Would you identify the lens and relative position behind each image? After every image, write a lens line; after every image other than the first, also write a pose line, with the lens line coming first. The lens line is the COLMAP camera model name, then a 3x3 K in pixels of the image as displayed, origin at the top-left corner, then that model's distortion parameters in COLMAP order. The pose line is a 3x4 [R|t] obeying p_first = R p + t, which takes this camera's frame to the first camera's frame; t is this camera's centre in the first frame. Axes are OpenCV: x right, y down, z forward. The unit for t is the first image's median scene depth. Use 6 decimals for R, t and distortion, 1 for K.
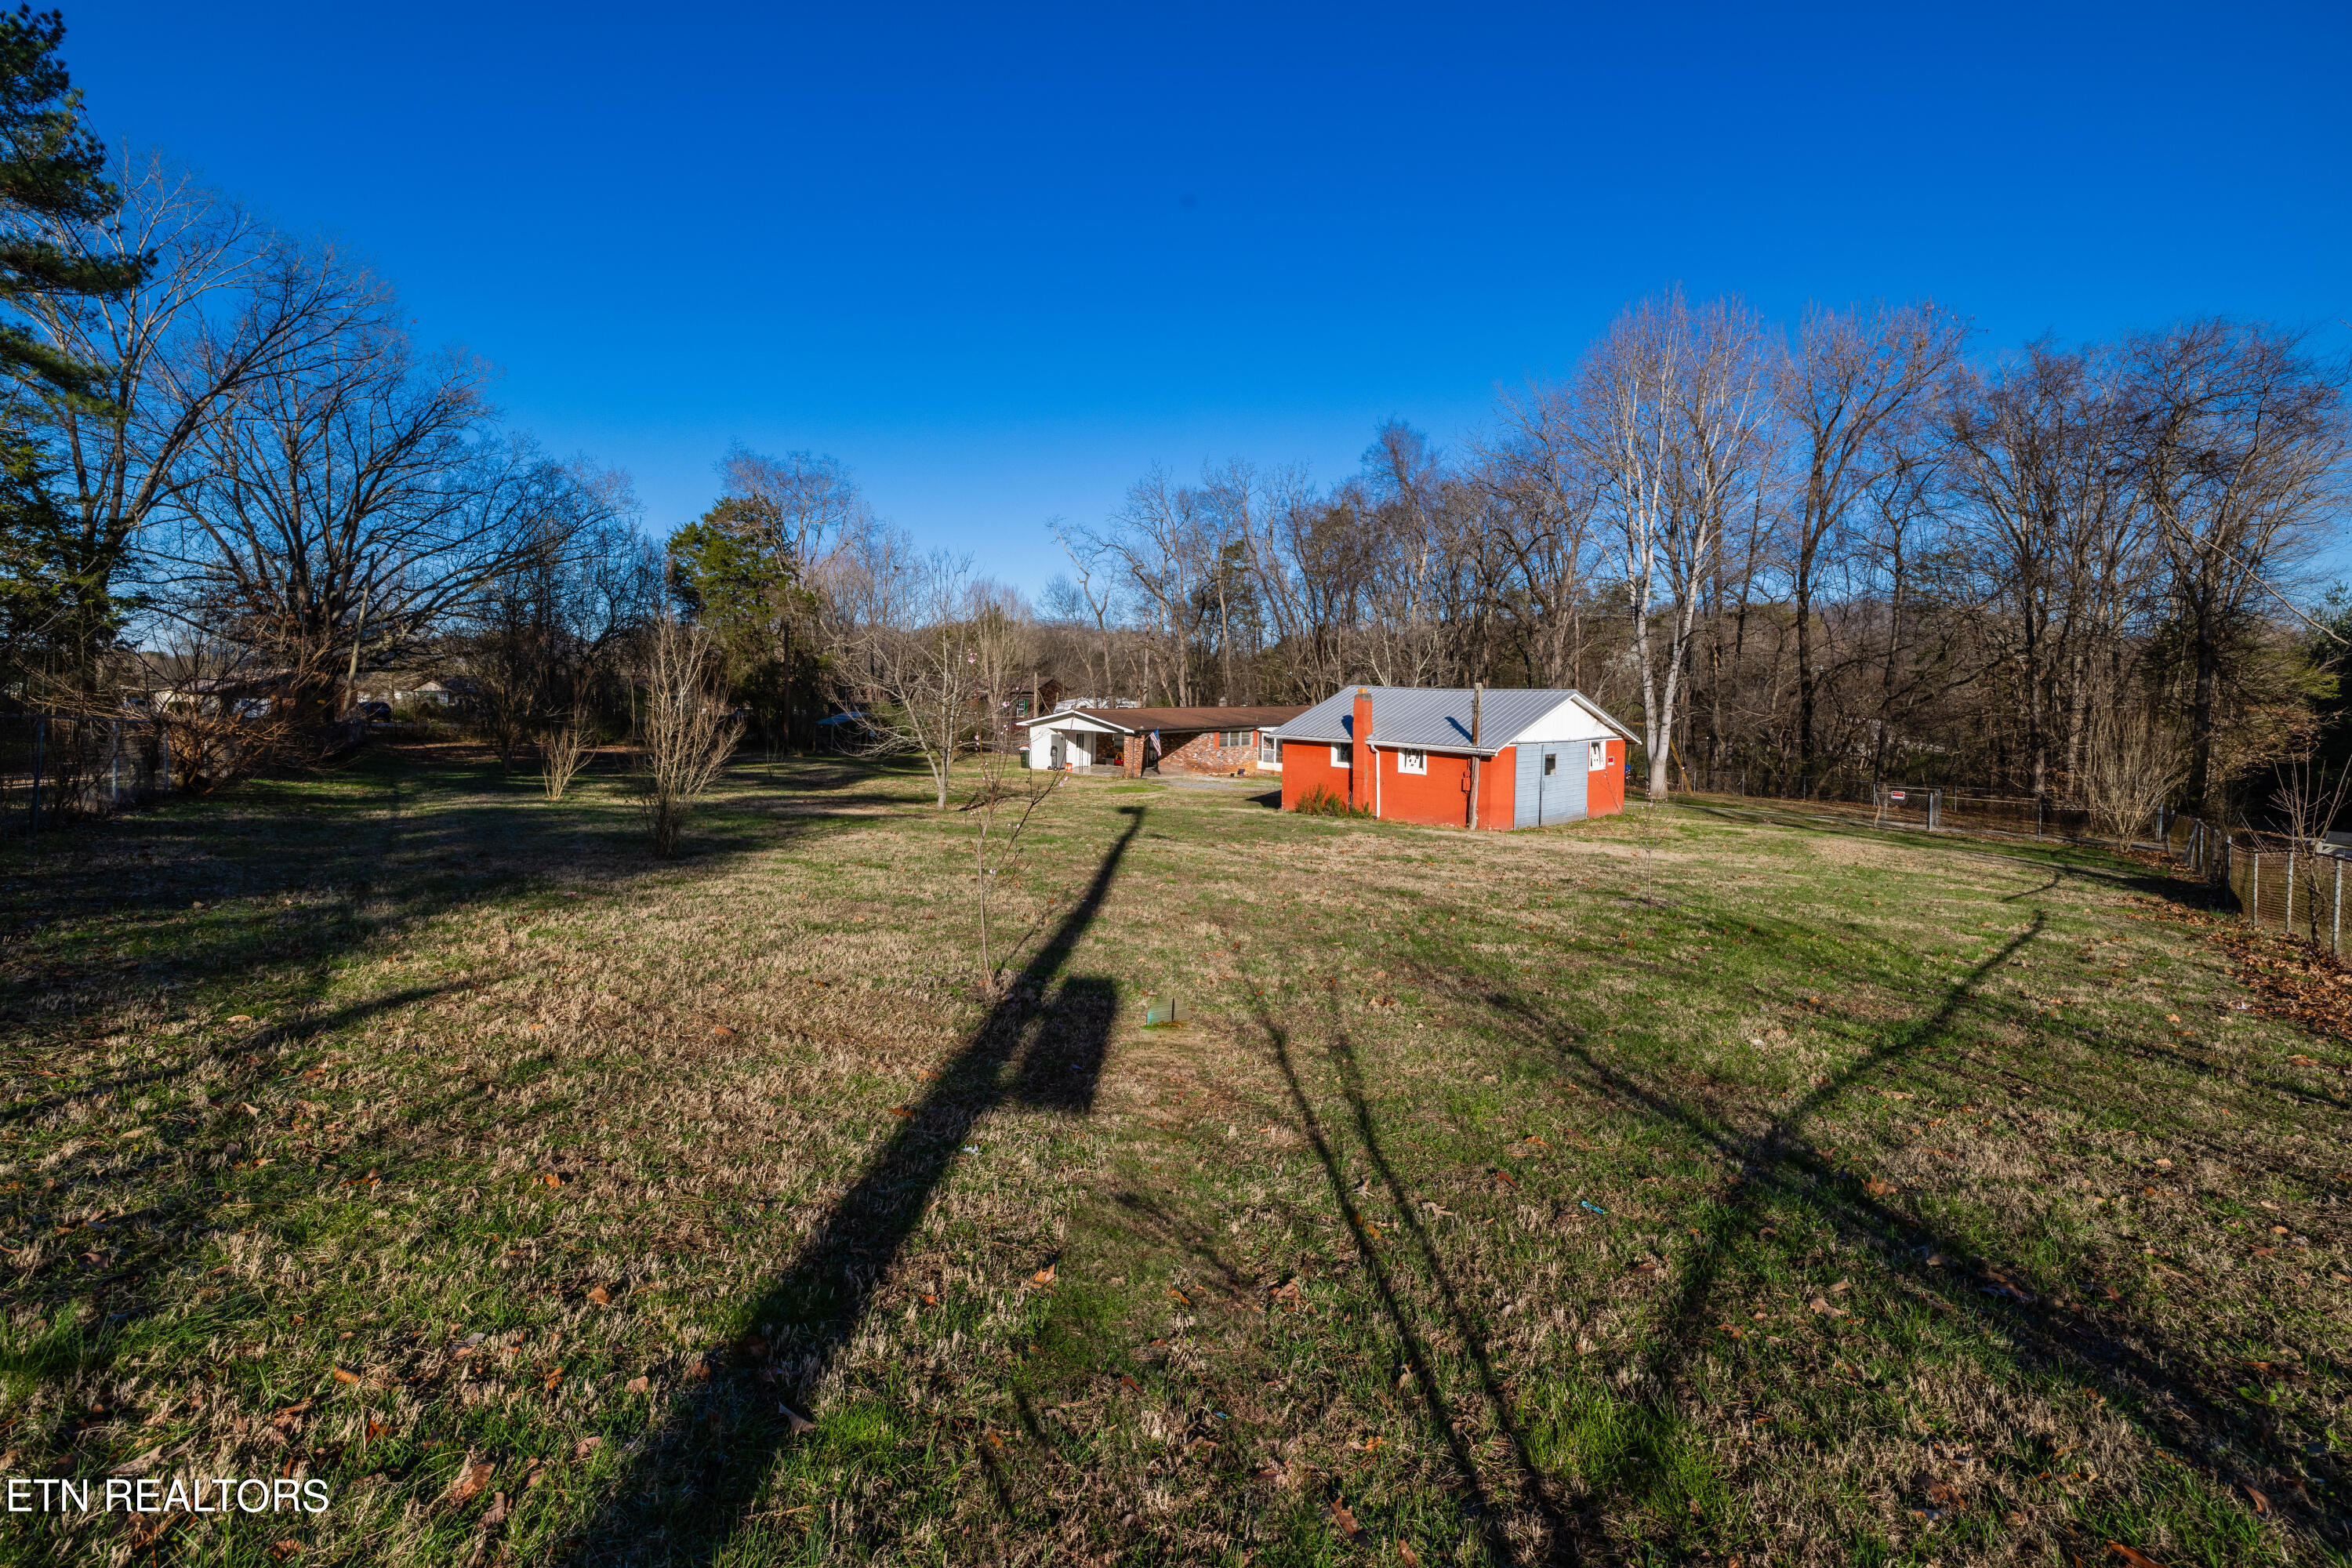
lens RADIAL K [[1628.5, 0, 1176.0], [0, 1628.5, 784.0], [0, 0, 1]] dist [-0.000033, -0.000016]
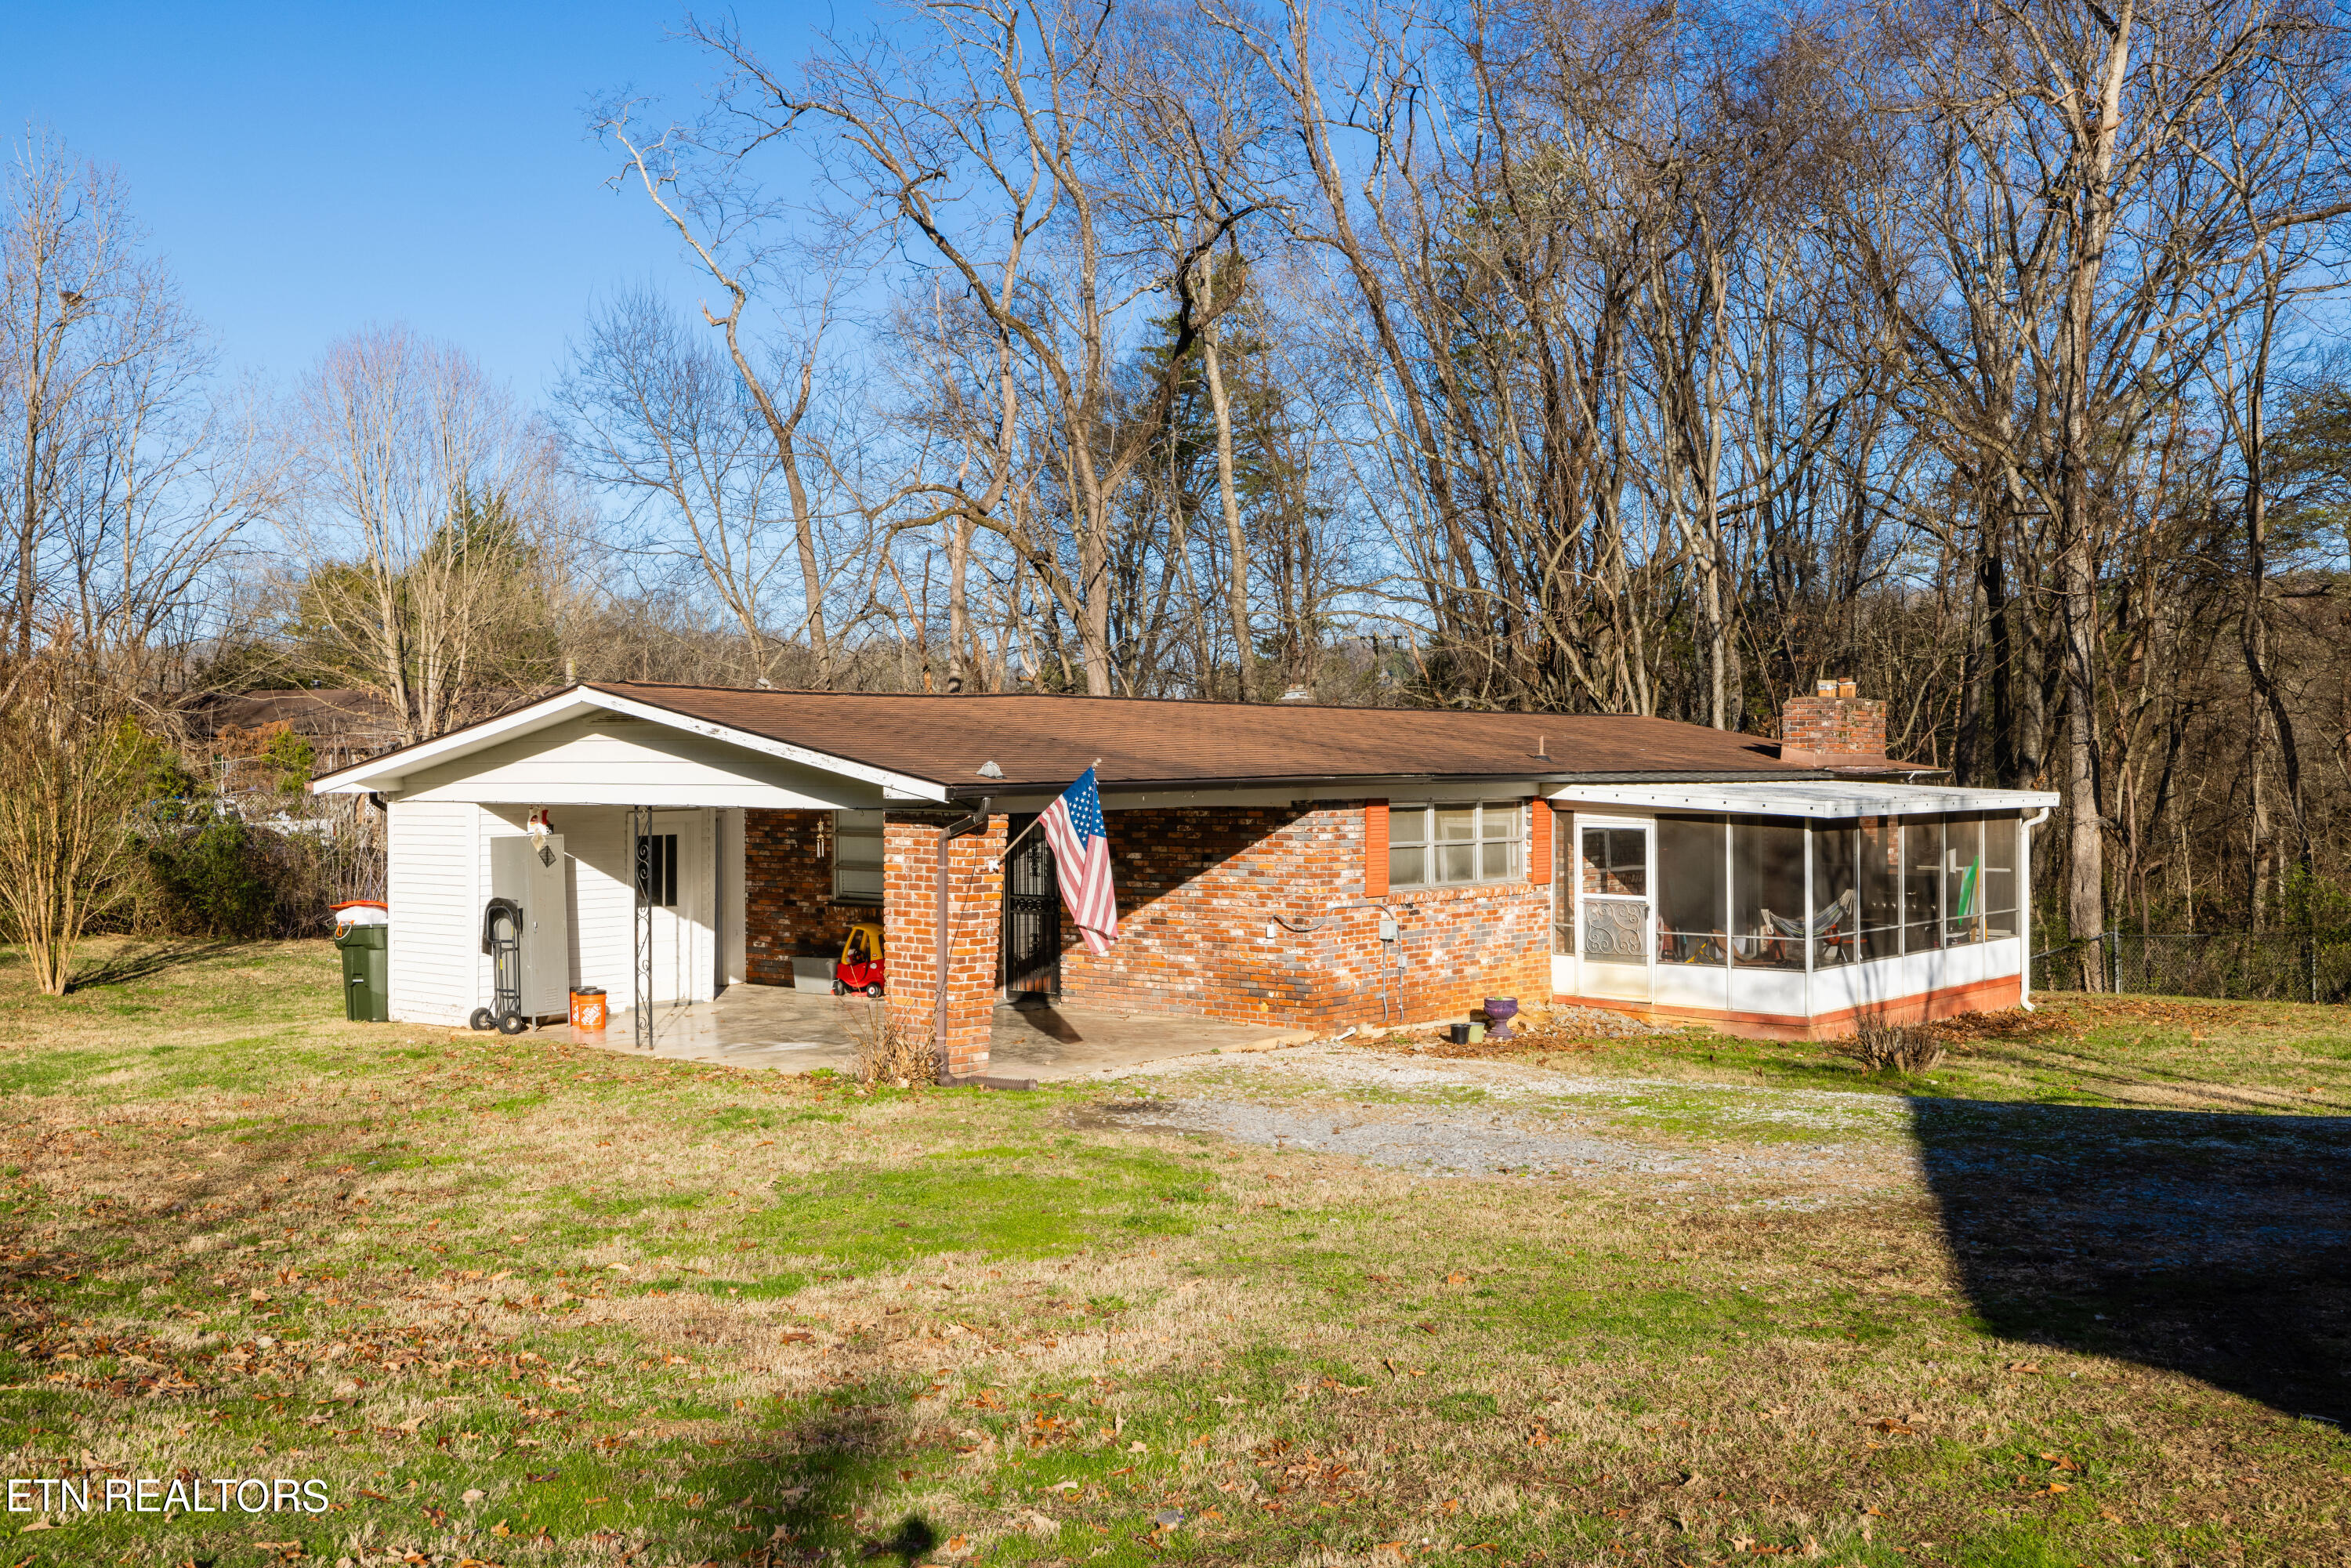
lens RADIAL K [[3754.7, 0, 1175.5], [0, 3754.7, 784.0], [0, 0, 1]] dist [0.007121, 0.006399]
pose [[0.998722, -0.018104, 0.047180, -0.018267], [0.020836, 0.998095, -0.058065, -0.009729], [-0.046039, 0.058974, 0.997197, 0.557124]]
